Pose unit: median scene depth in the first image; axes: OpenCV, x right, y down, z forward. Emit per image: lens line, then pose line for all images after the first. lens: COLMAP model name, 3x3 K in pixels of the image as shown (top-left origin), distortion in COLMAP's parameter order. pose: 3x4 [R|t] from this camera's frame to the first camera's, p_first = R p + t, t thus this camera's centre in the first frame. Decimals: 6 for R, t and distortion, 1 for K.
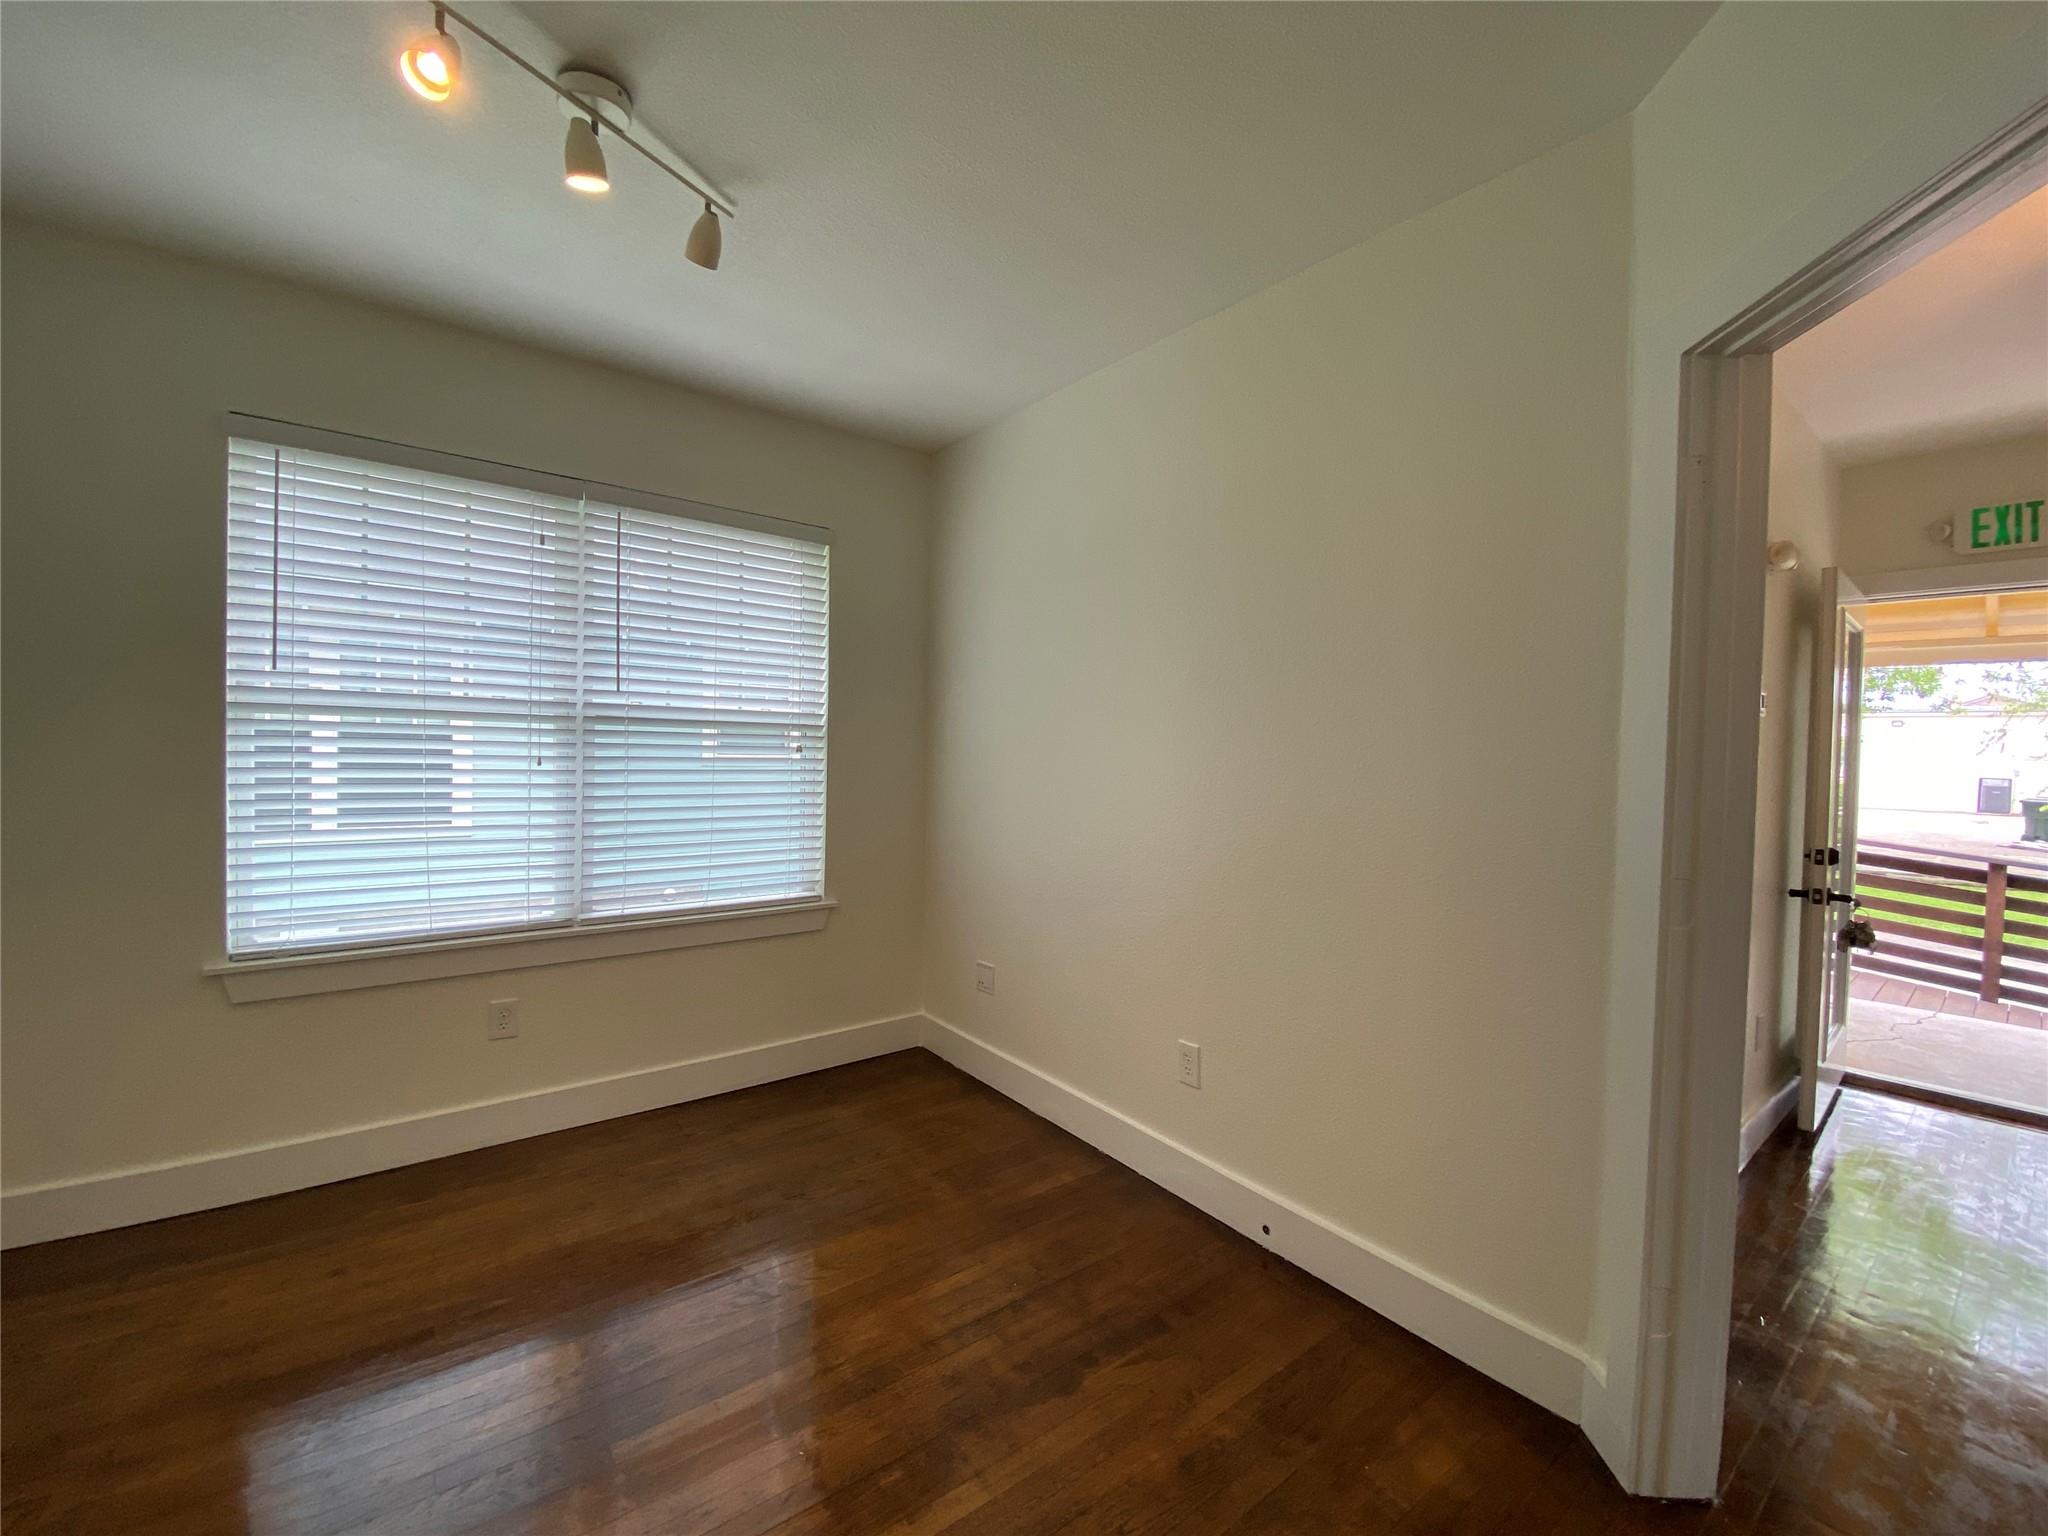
lens RADIAL K [[835.6, 0, 1009.8], [0, 835.6, 771.7], [0, 0, 1]] dist [0.013496, -0.012706]
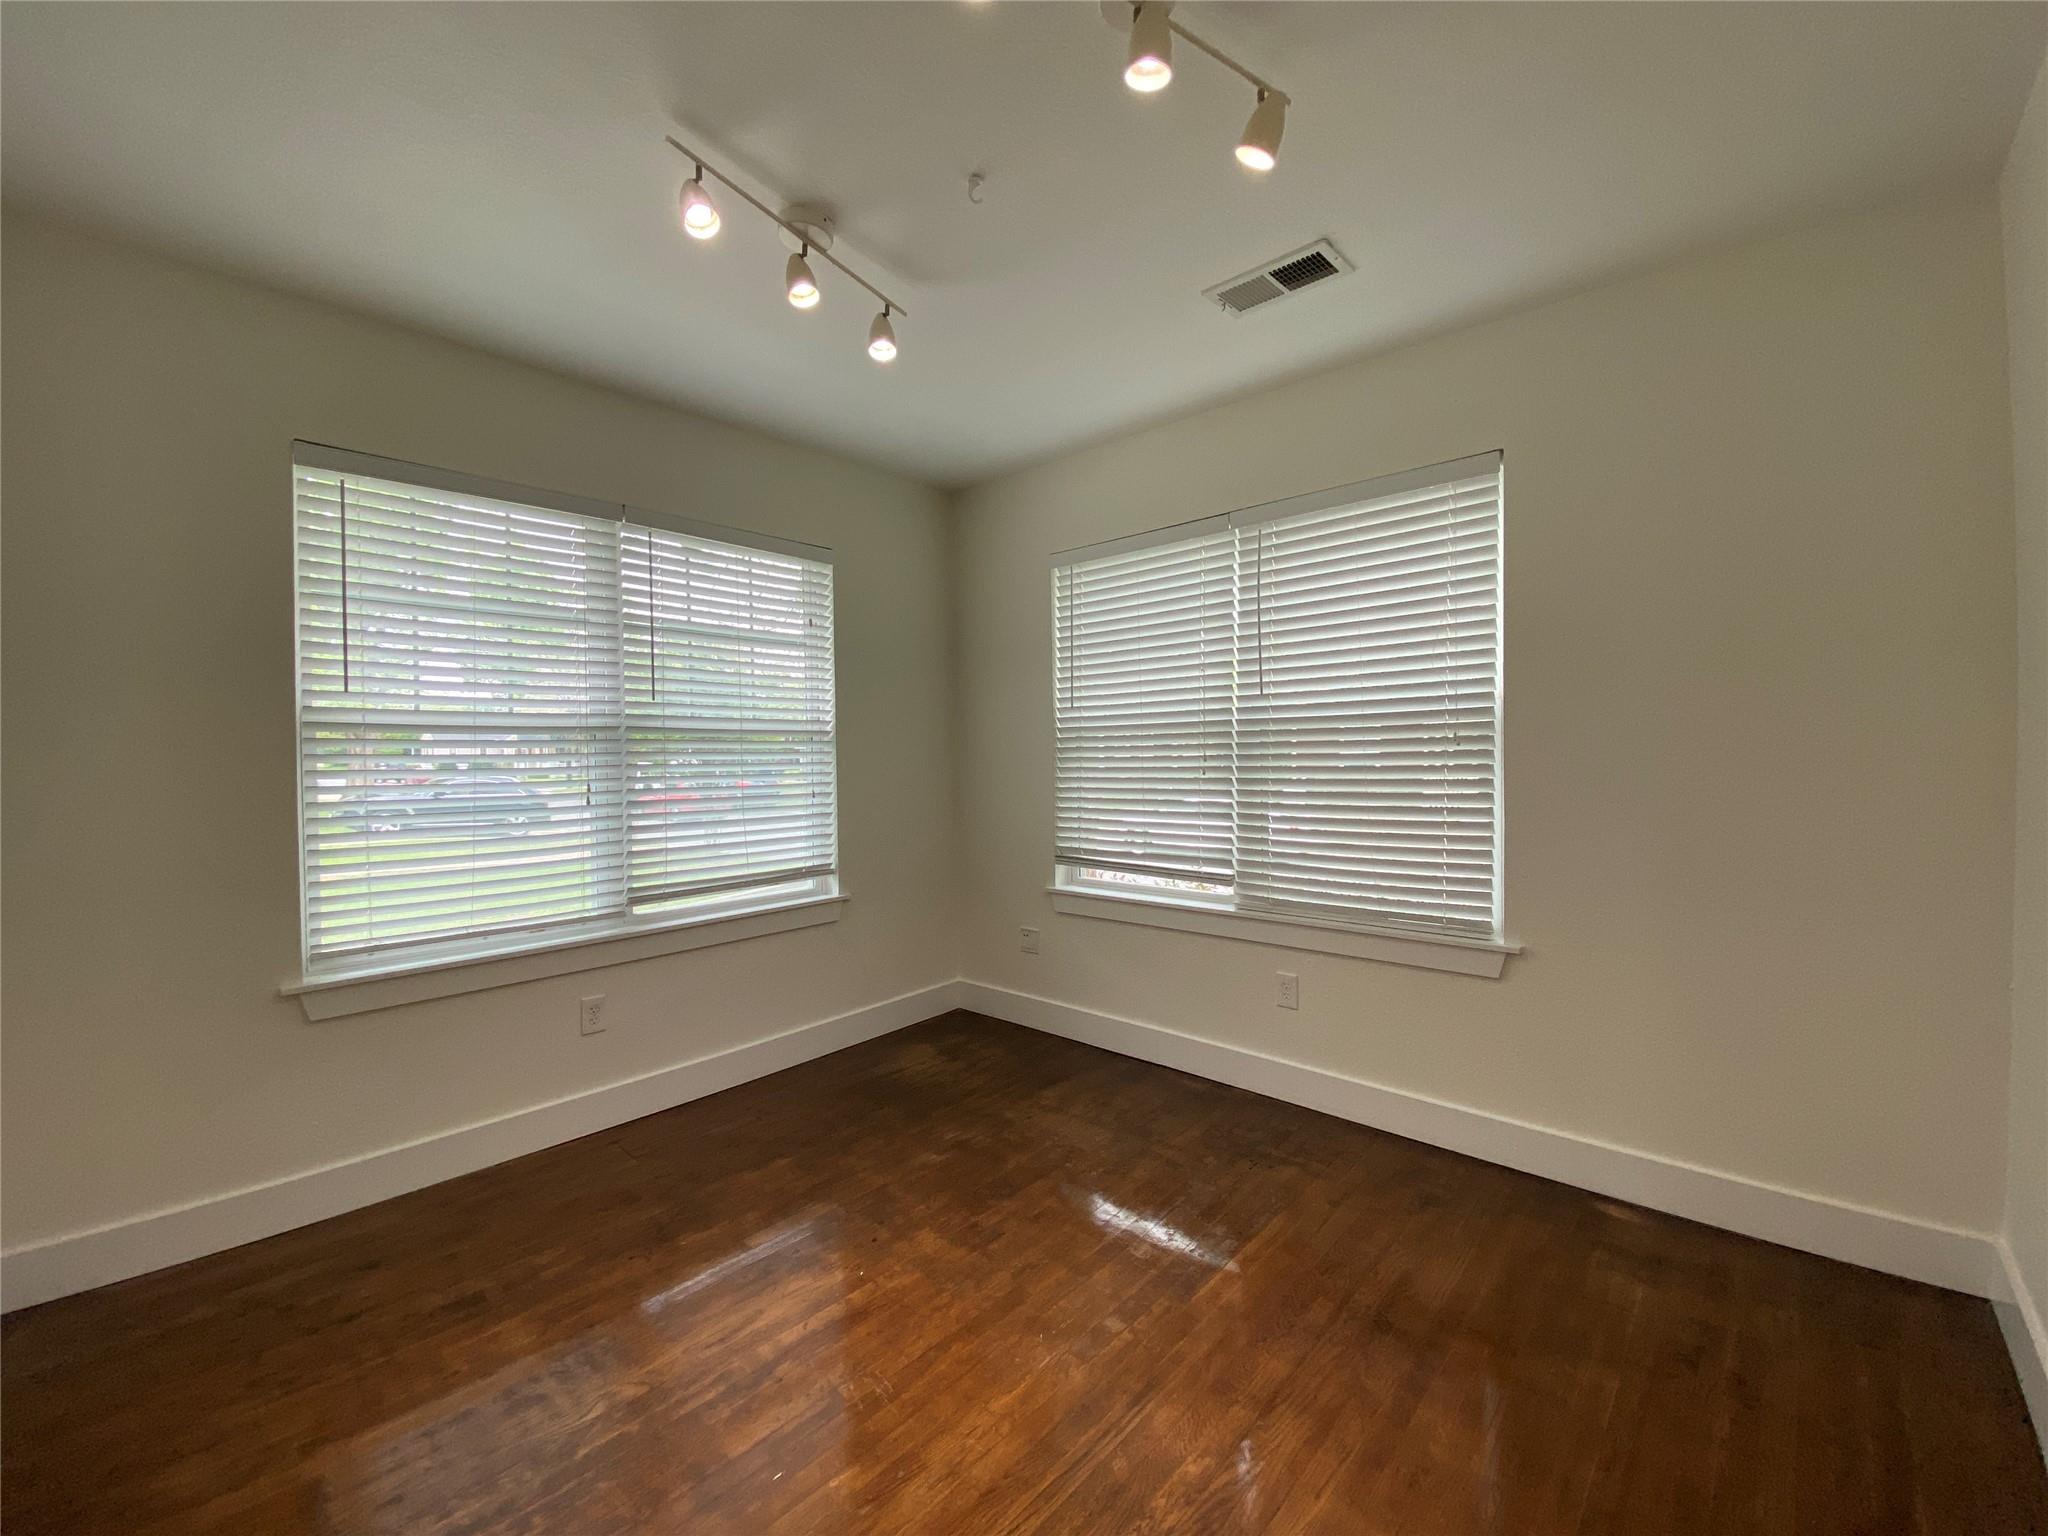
lens RADIAL K [[835.6, 0, 1024.0], [0, 835.6, 763.2], [0, 0, 1]] dist [0.013496, -0.012706]
pose [[0.983144, -0.037083, 0.179032, -0.210608], [0.039135, 0.999202, -0.007942, 0.005861], [-0.178595, 0.014815, 0.983811, -0.128054]]
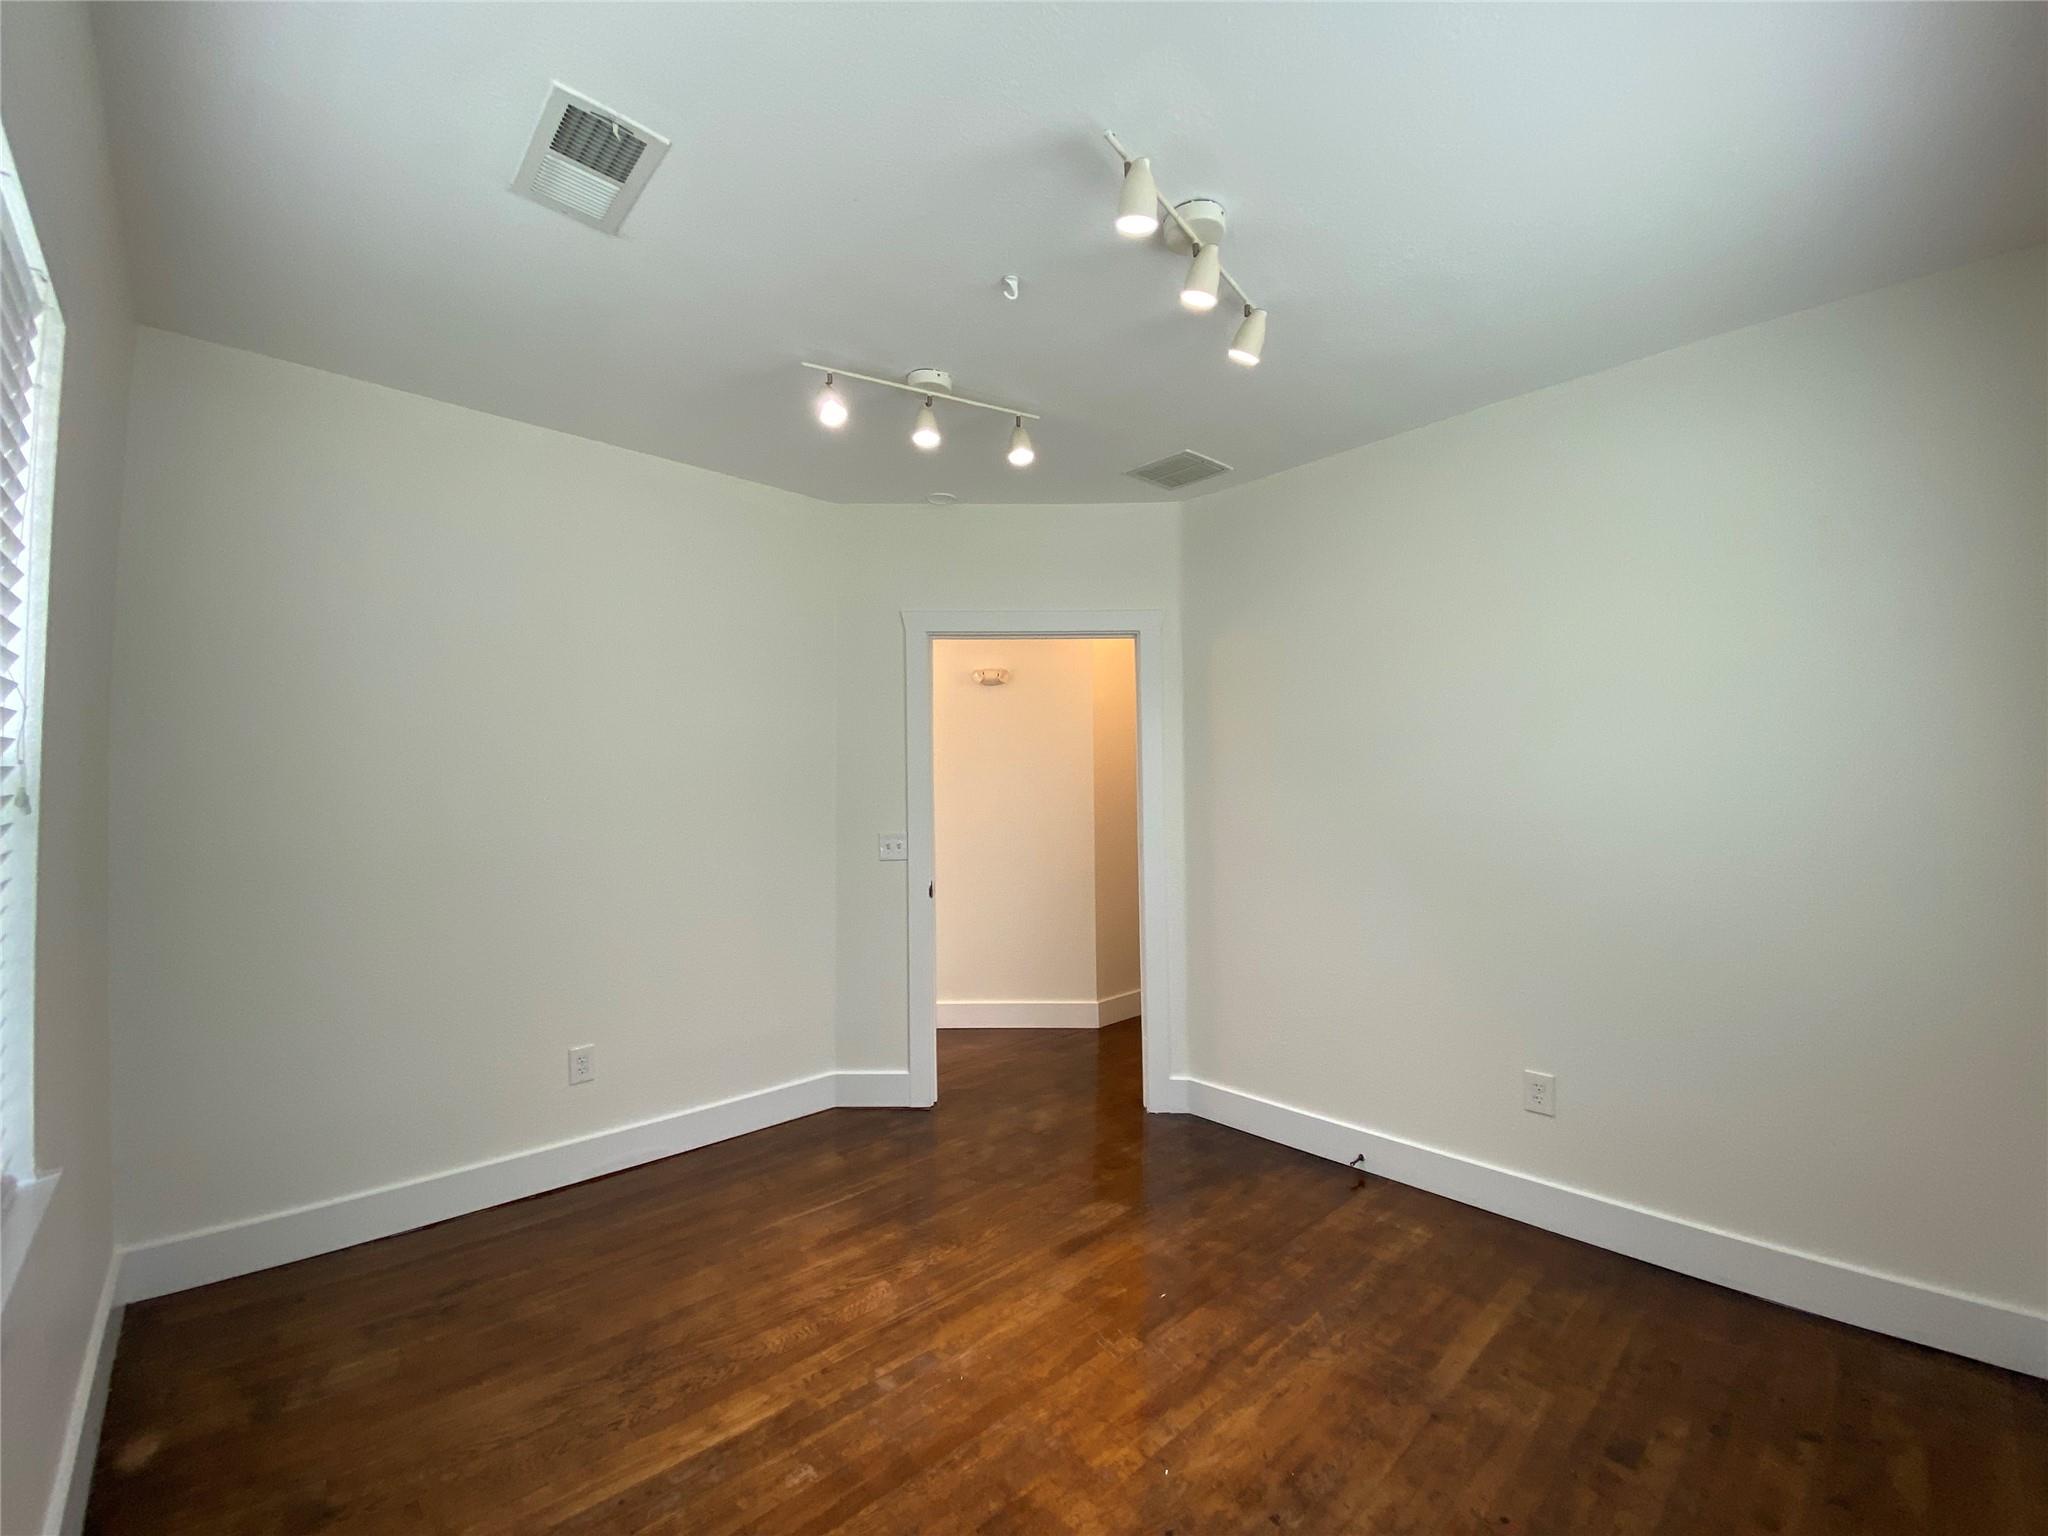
lens RADIAL K [[835.6, 0, 1027.7], [0, 835.6, 768.7], [0, 0, 1]] dist [0.013496, -0.012706]
pose [[-0.995105, -0.022569, -0.096216, -0.070054], [-0.023011, 0.999729, 0.003485, -0.044555], [0.096111, 0.005682, -0.995354, 1.224089]]
